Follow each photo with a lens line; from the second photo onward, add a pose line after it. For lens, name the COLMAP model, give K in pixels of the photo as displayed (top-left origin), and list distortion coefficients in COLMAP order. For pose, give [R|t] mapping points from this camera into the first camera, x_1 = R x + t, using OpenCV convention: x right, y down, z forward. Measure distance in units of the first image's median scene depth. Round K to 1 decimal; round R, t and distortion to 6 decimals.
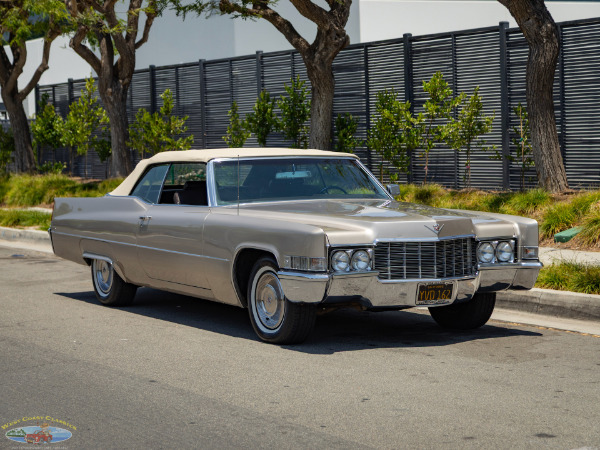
lens RADIAL K [[1420.6, 0, 301.5], [0, 1420.6, 225.0], [0, 0, 1]] dist [0.012590, -0.140192]
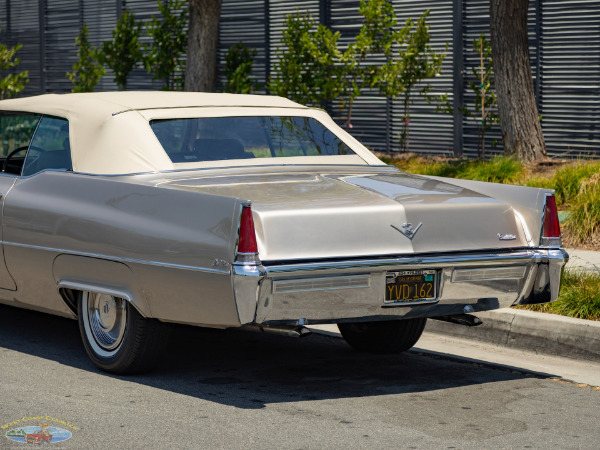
lens RADIAL K [[1818.2, 0, 300.0], [0, 1818.2, 224.8], [0, 0, 1]] dist [-0.069744, -0.357390]
pose [[0.997968, 0.015607, 0.061770, 0.009643], [-0.016768, 0.999691, 0.018328, -0.006072], [-0.061465, -0.019326, 0.997922, 0.100764]]
